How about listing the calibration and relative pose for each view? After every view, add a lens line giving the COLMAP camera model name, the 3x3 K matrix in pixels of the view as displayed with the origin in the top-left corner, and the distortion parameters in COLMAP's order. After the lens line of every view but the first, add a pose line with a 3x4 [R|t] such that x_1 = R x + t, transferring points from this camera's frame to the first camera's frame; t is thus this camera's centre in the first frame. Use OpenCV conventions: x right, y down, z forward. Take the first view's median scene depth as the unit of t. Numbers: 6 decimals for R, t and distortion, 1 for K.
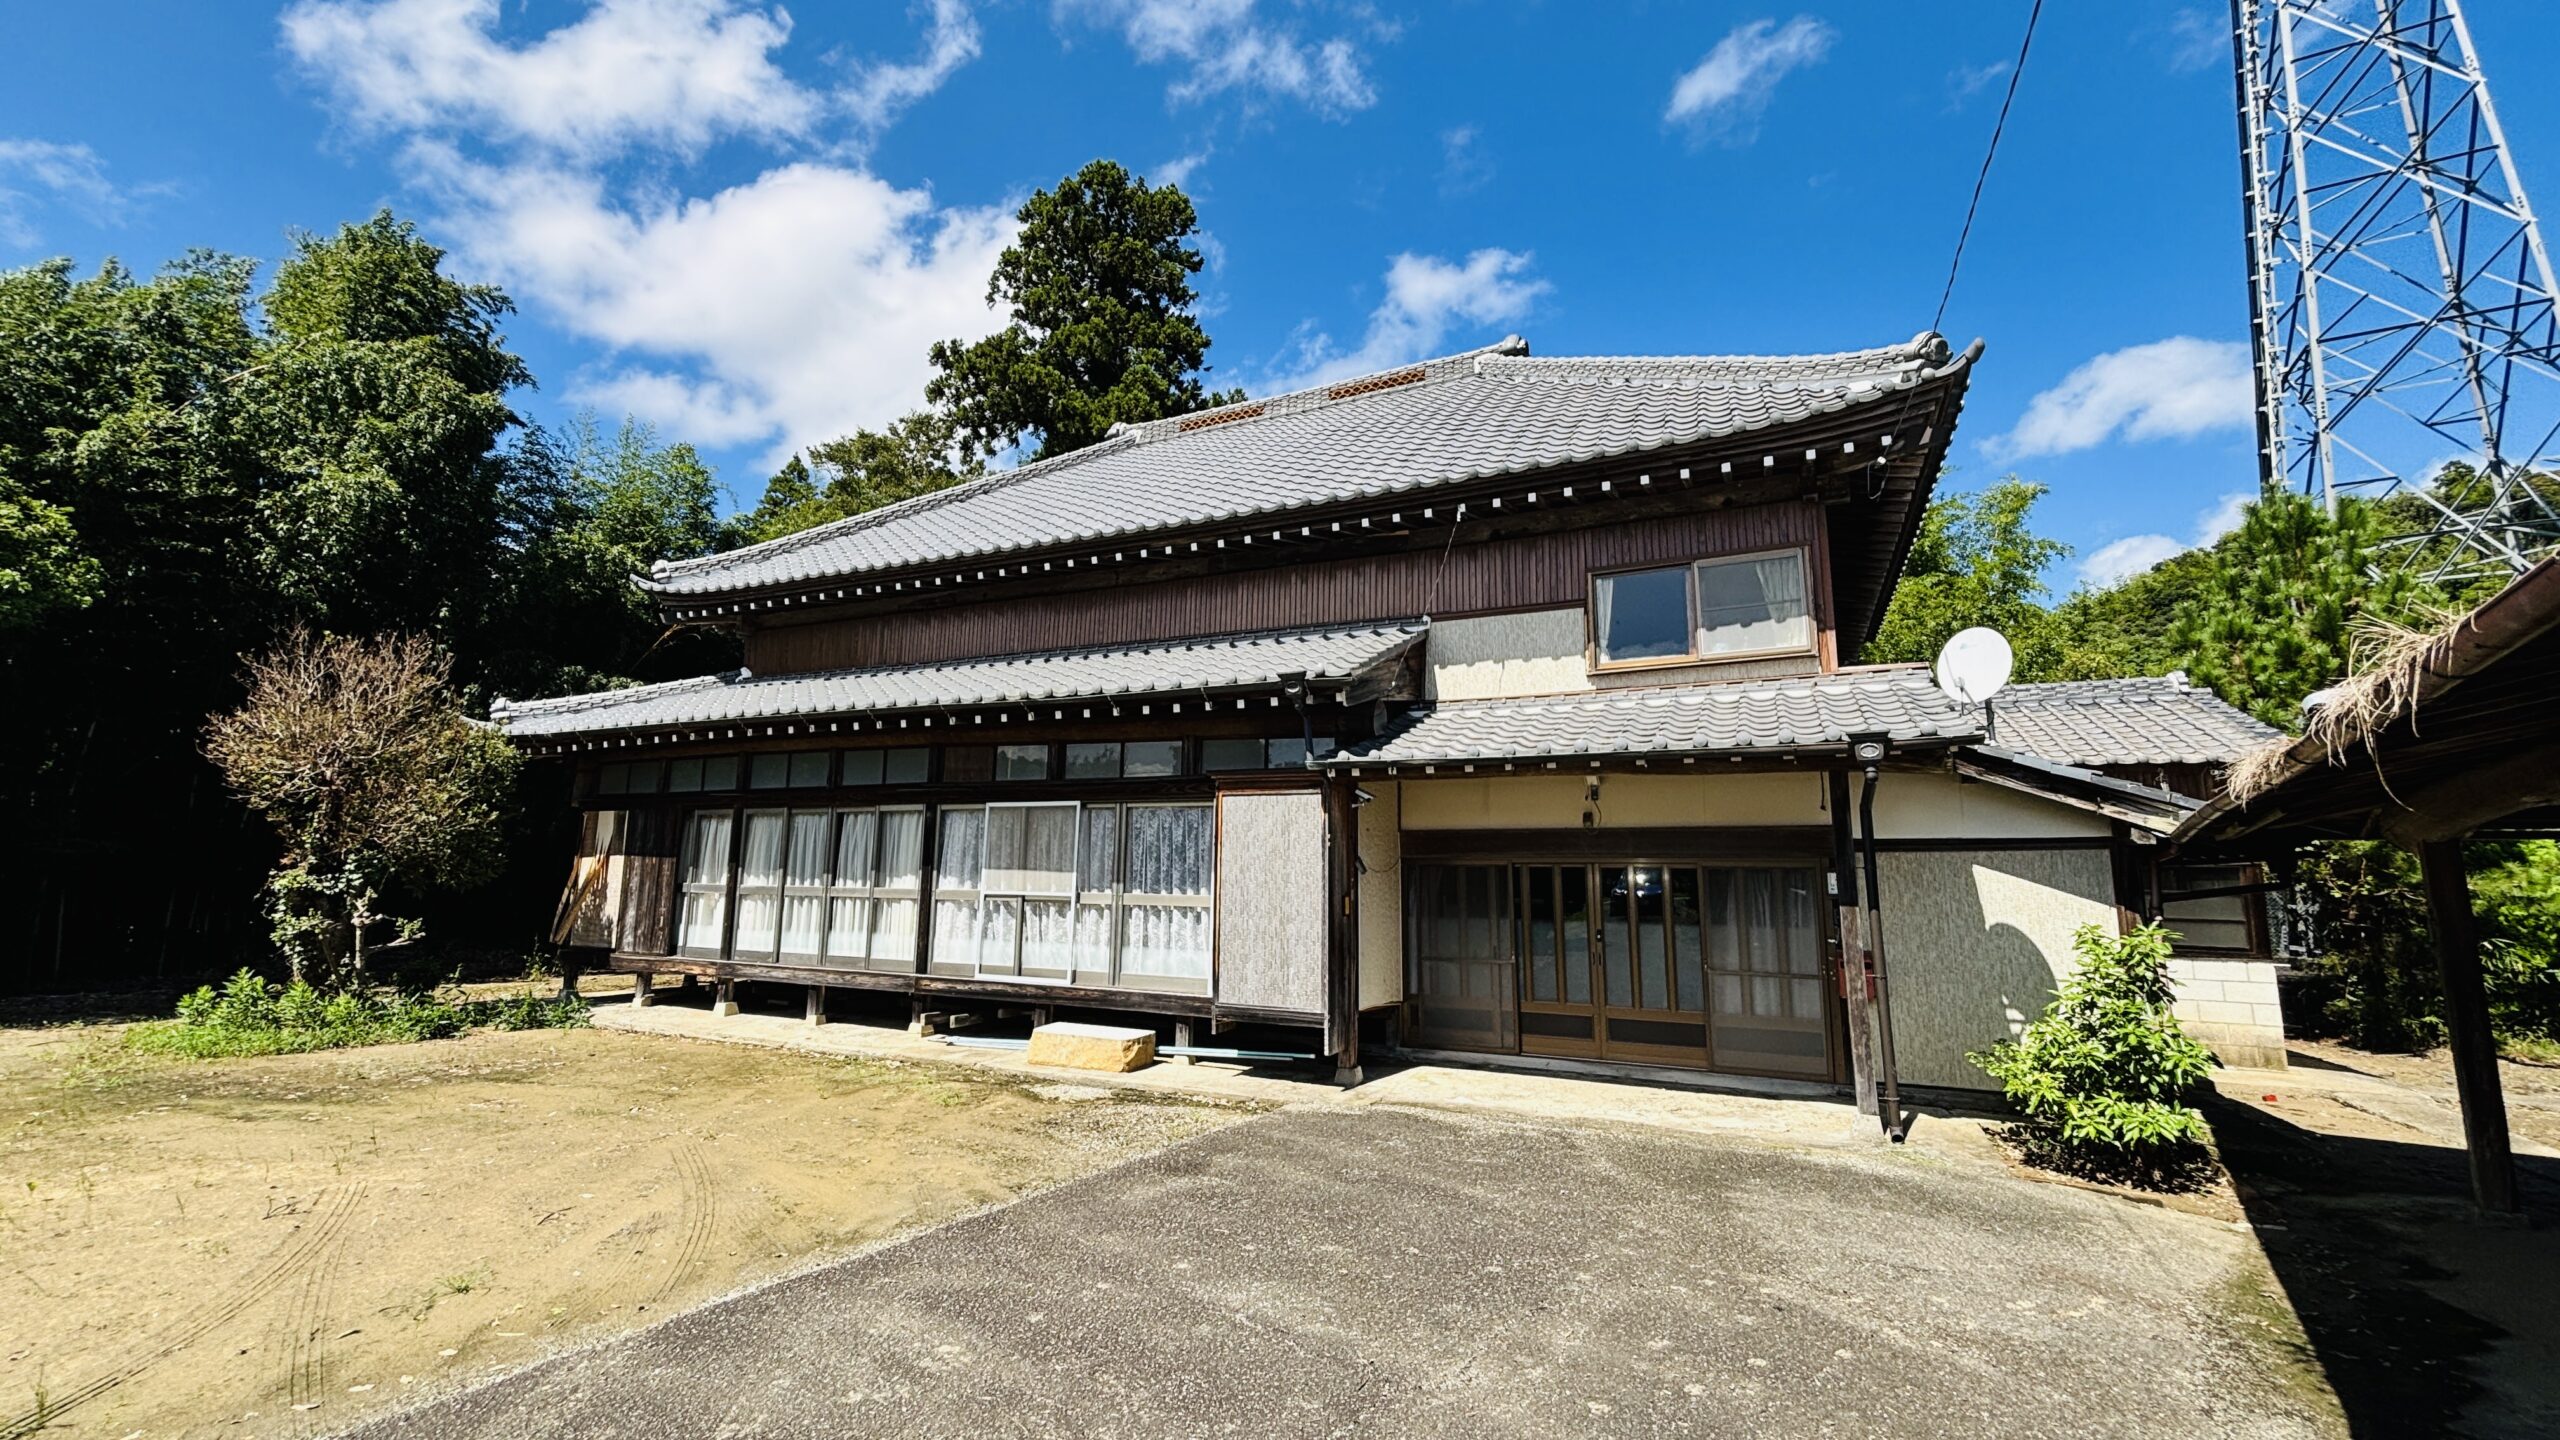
lens RADIAL K [[1025.4, 0, 1287.2], [0, 1025.4, 708.6], [0, 0, 1]] dist [0.000441, 0.000651]
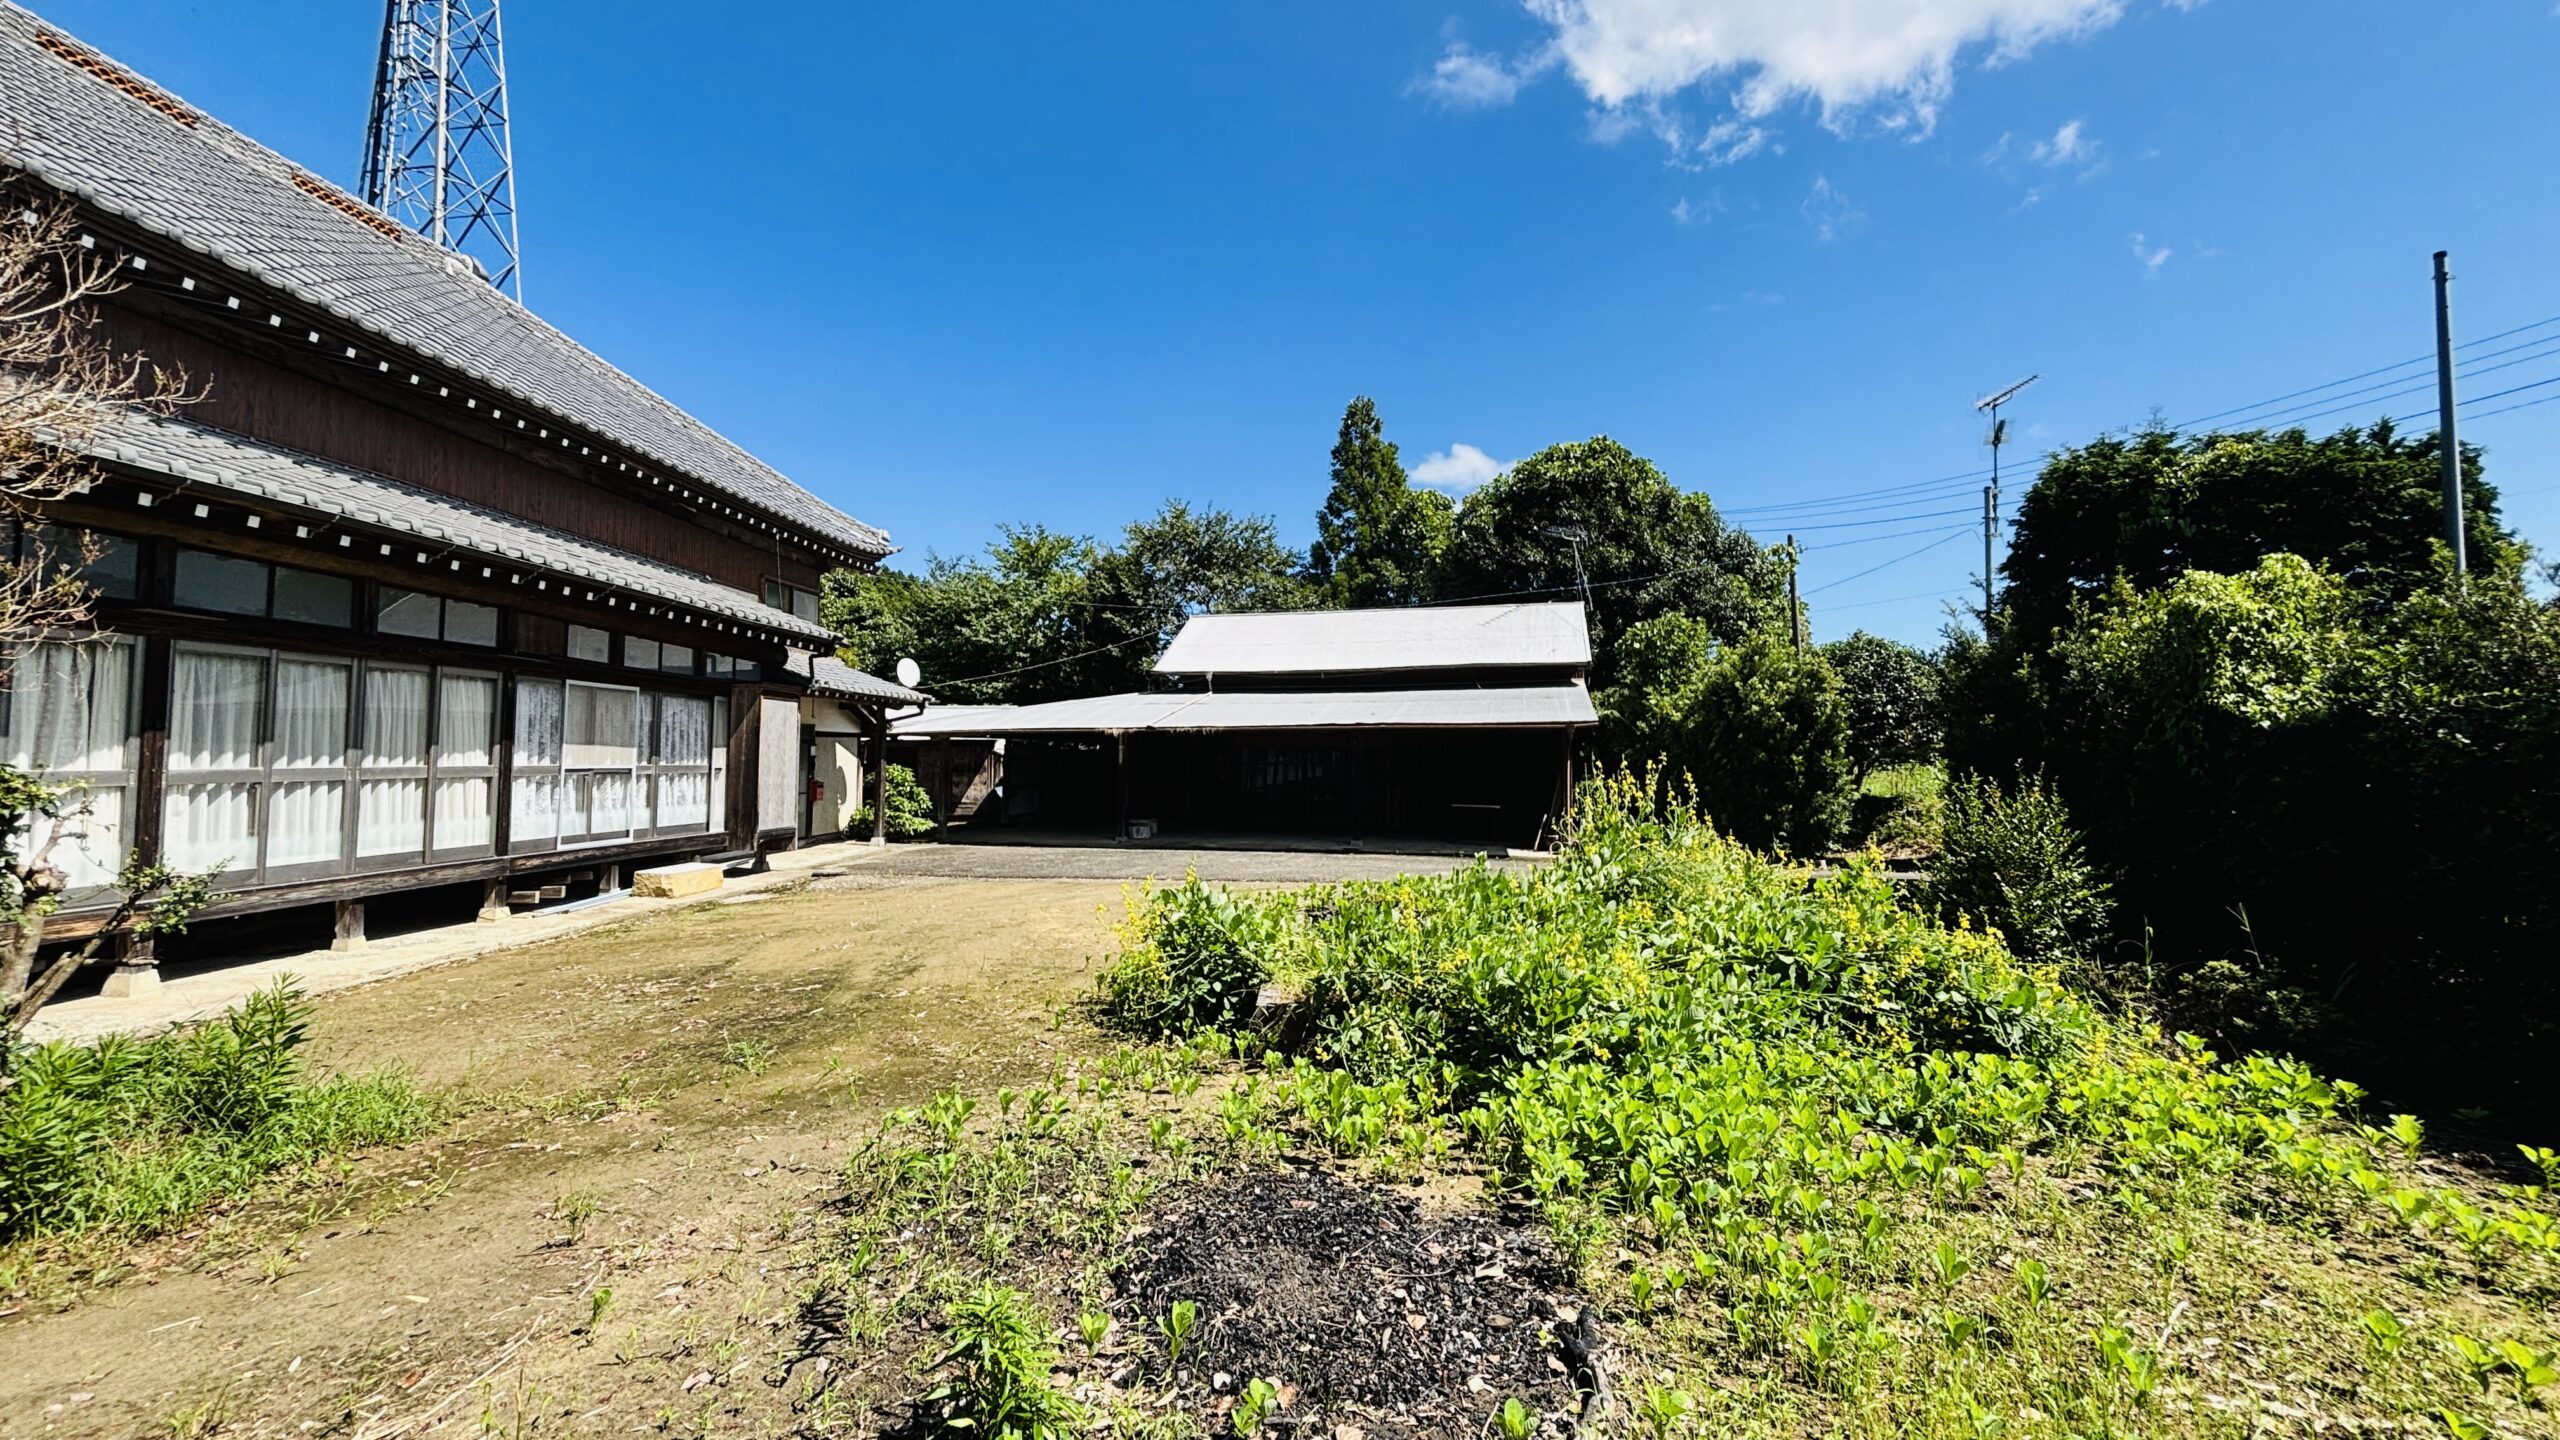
lens RADIAL K [[1025.4, 0, 1283.6], [0, 1025.4, 707.2], [0, 0, 1]] dist [0.000441, 0.000651]
pose [[-0.389564, 0.029384, 0.920531, -1.550637], [-0.160161, 0.982101, -0.099129, 0.110577], [-0.906967, -0.186050, -0.377885, 0.765312]]
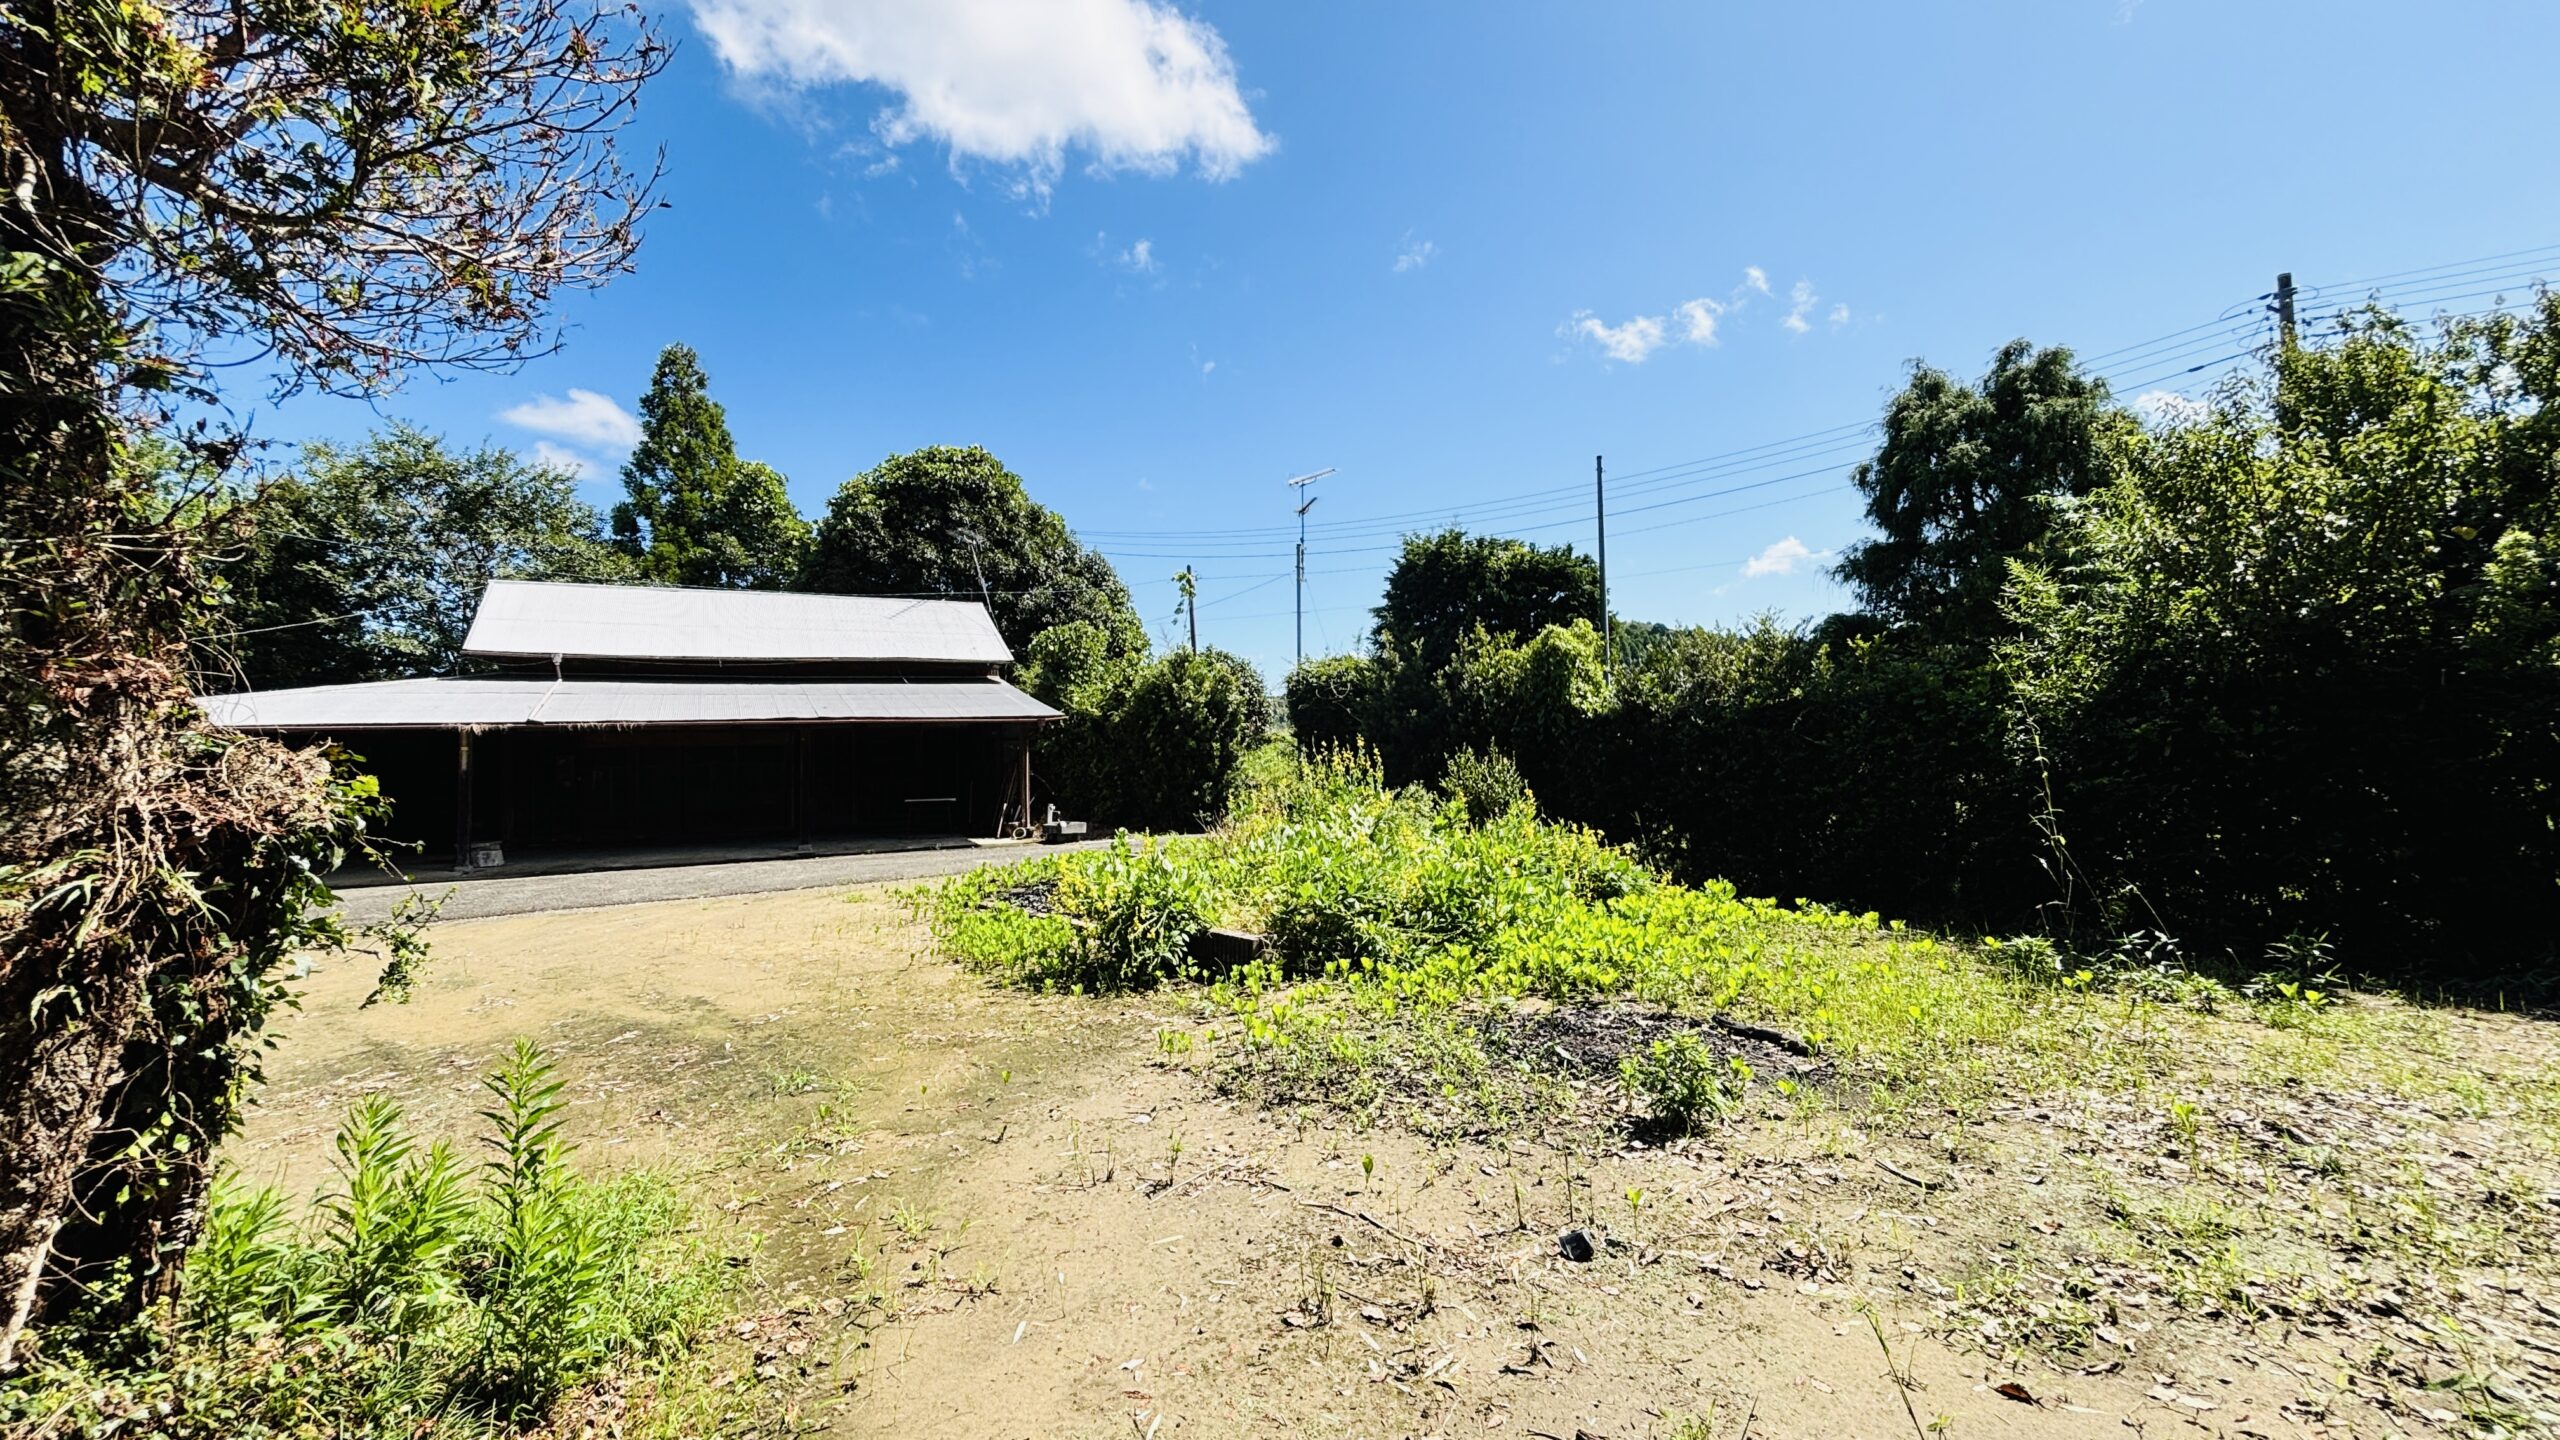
lens RADIAL K [[1025.4, 0, 1268.9], [0, 1025.4, 713.4], [0, 0, 1]] dist [0.000441, 0.000651]
pose [[-0.918803, 0.019713, 0.394225, -1.271165], [-0.055818, 0.982227, -0.179208, 0.194919], [-0.390750, -0.186661, -0.901372, 1.199315]]
